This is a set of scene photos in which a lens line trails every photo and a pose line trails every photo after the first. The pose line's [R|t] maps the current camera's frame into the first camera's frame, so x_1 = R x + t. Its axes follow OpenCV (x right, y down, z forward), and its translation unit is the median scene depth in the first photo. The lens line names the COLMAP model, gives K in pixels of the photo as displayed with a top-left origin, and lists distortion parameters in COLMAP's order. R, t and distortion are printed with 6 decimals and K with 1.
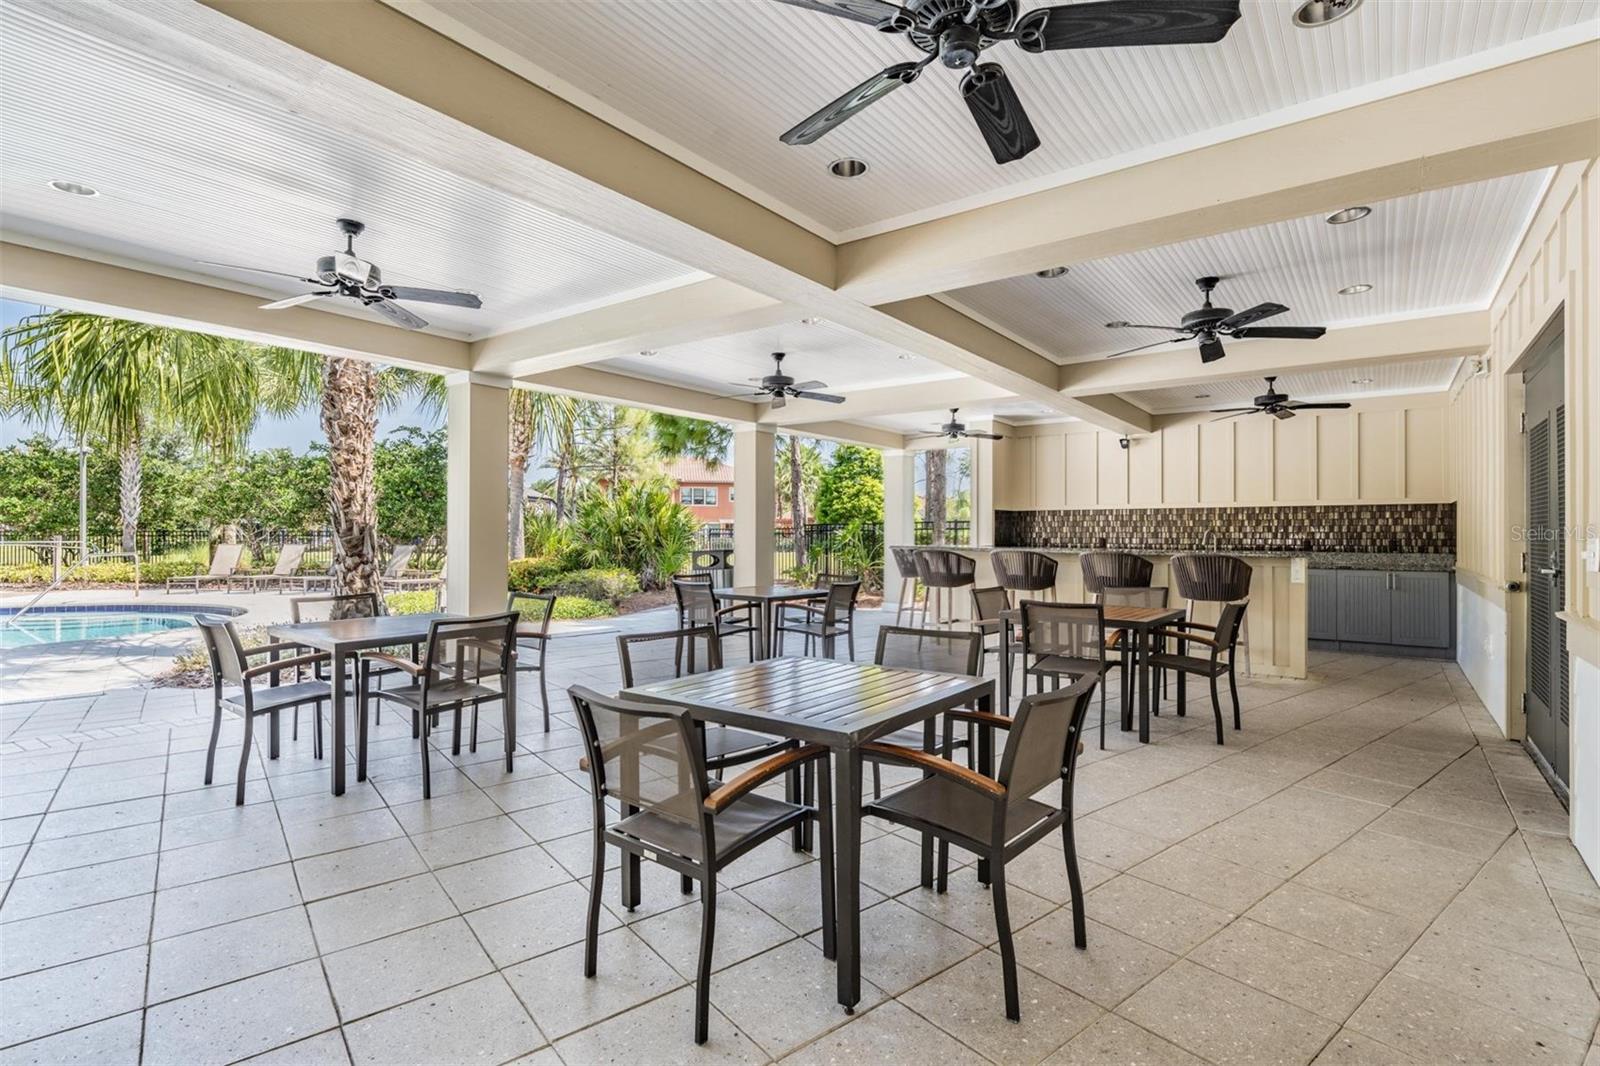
lens RADIAL K [[771.0, 0, 800.0], [0, 771.0, 533.0], [0, 0, 1]] dist [0.002520, -0.000144]
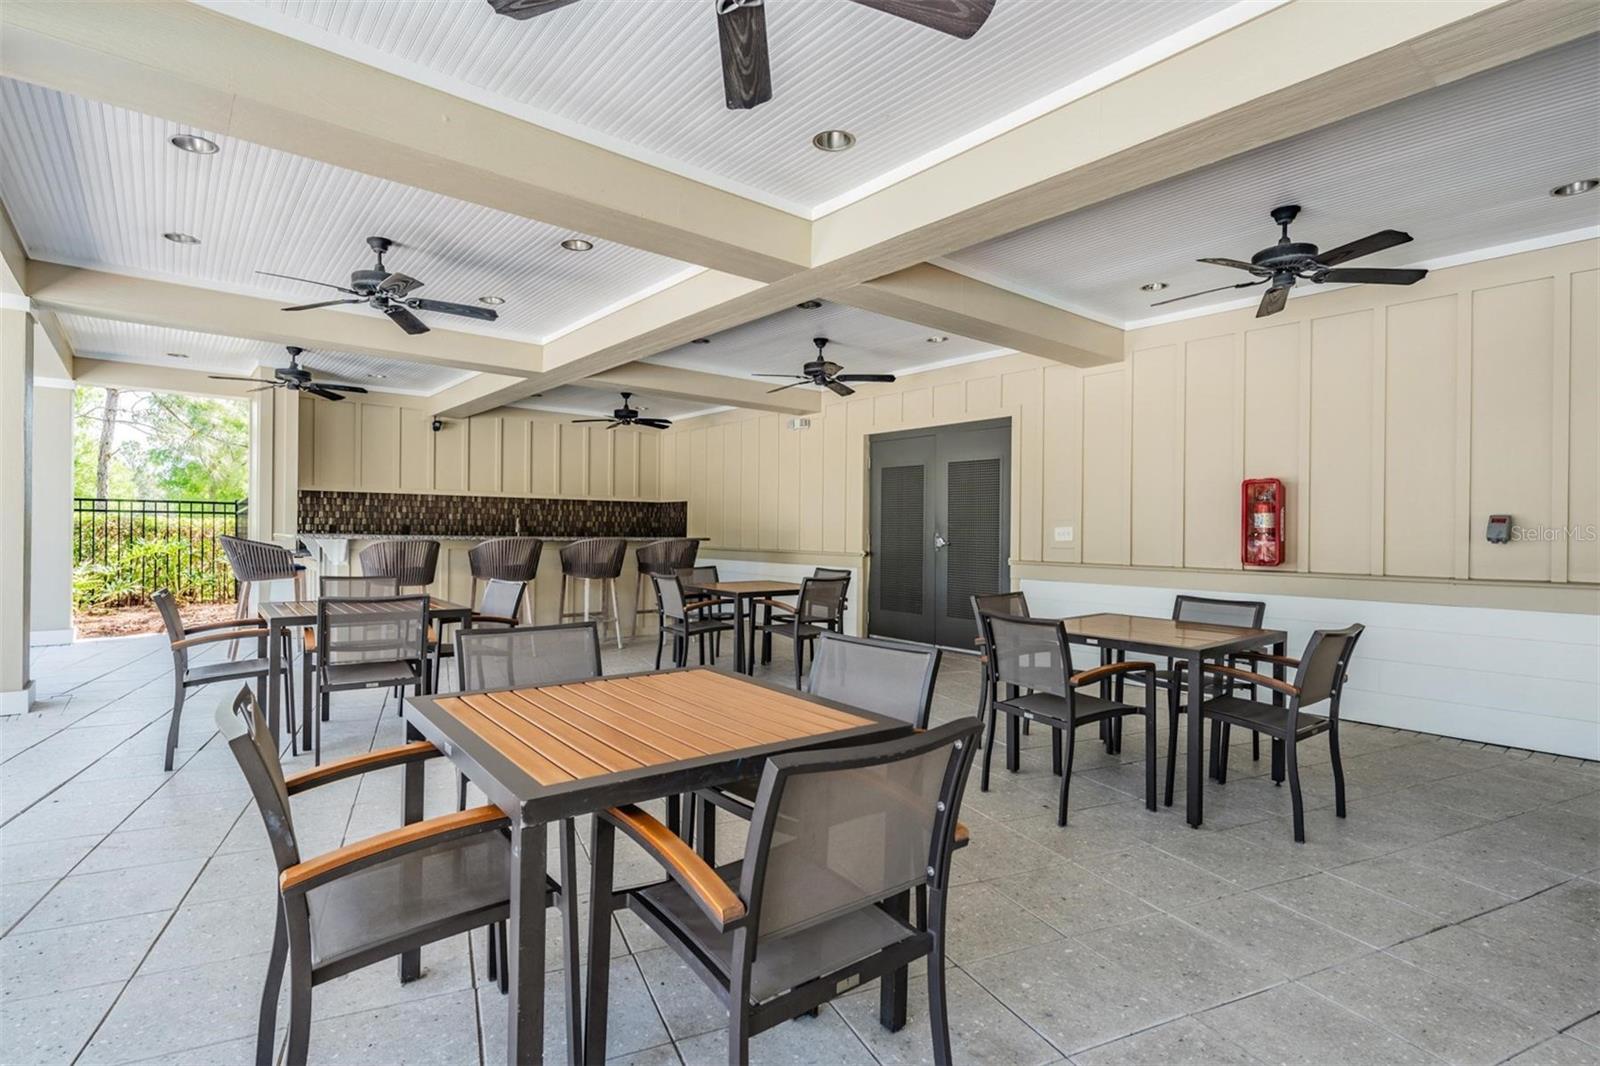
lens RADIAL K [[771.0, 0, 800.0], [0, 771.0, 533.0], [0, 0, 1]] dist [0.002520, -0.000144]
pose [[0.226189, -0.003910, 0.974076, -0.441953], [-0.012386, 0.999900, 0.006890, 0.004187], [-0.974005, -0.013623, 0.226117, 0.389221]]
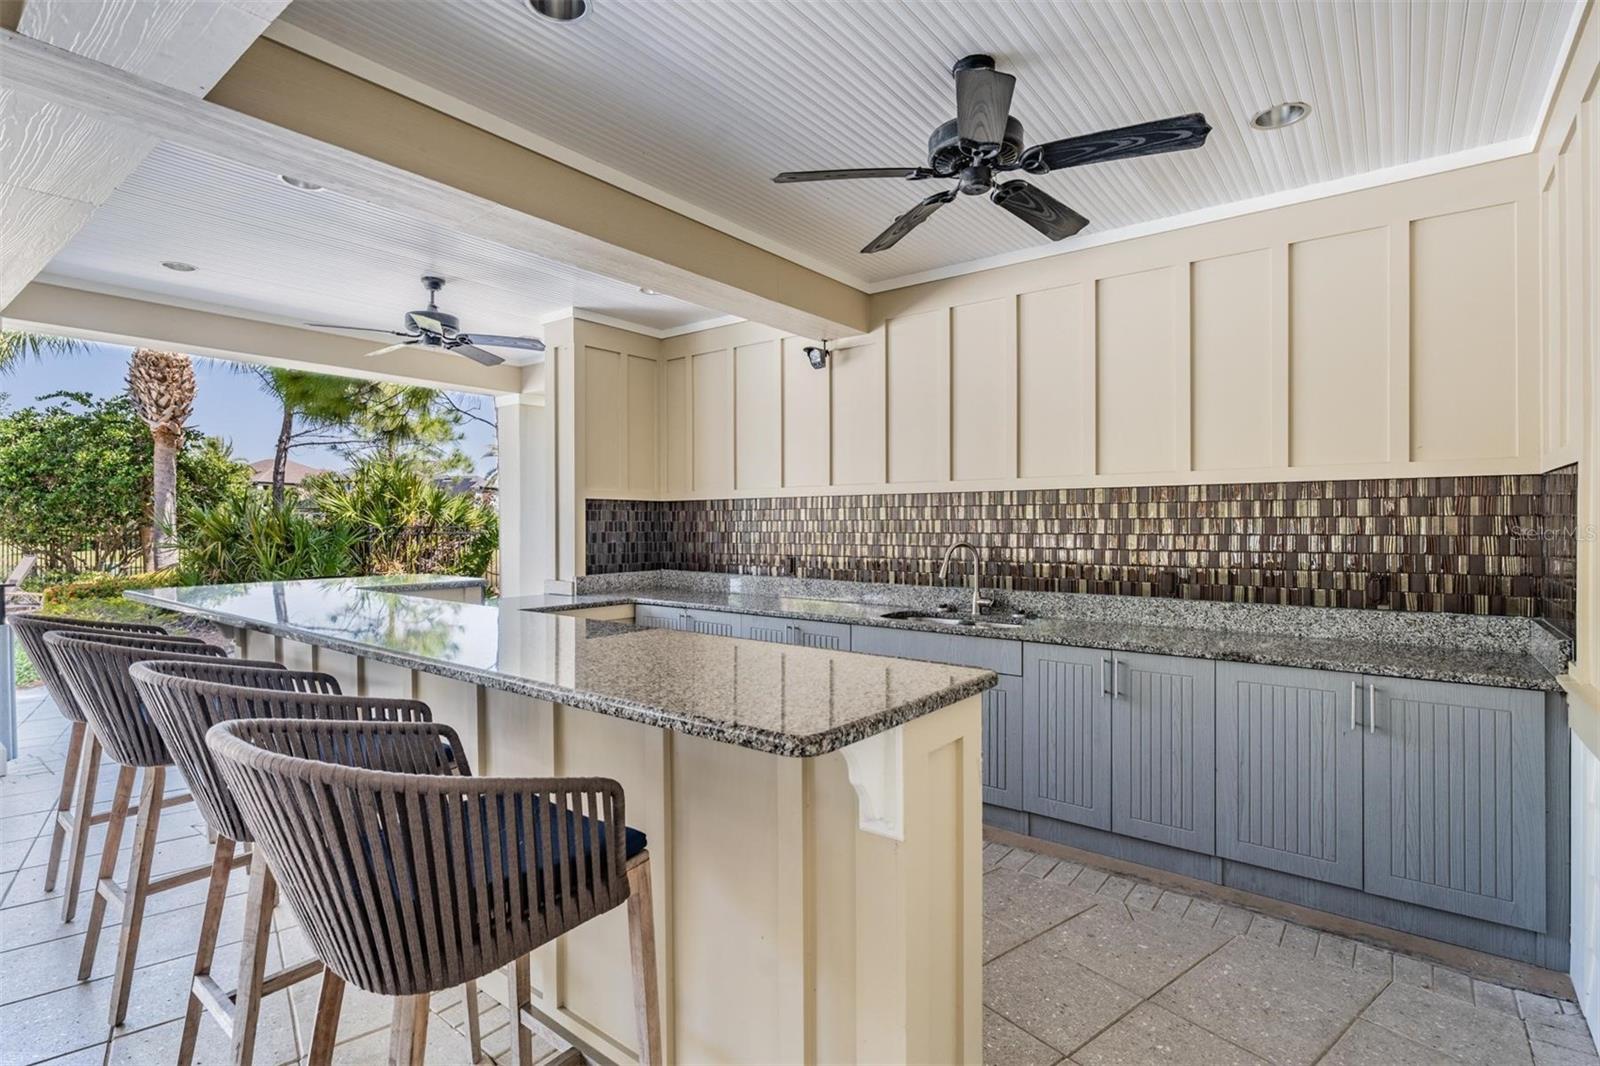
lens RADIAL K [[771.0, 0, 800.0], [0, 771.0, 533.0], [0, 0, 1]] dist [0.002520, -0.000144]
pose [[0.999960, 0.003729, -0.008079, 0.459729], [-0.003720, 0.999992, 0.001217, -0.009645], [0.008083, -0.001187, 0.999967, 0.583216]]
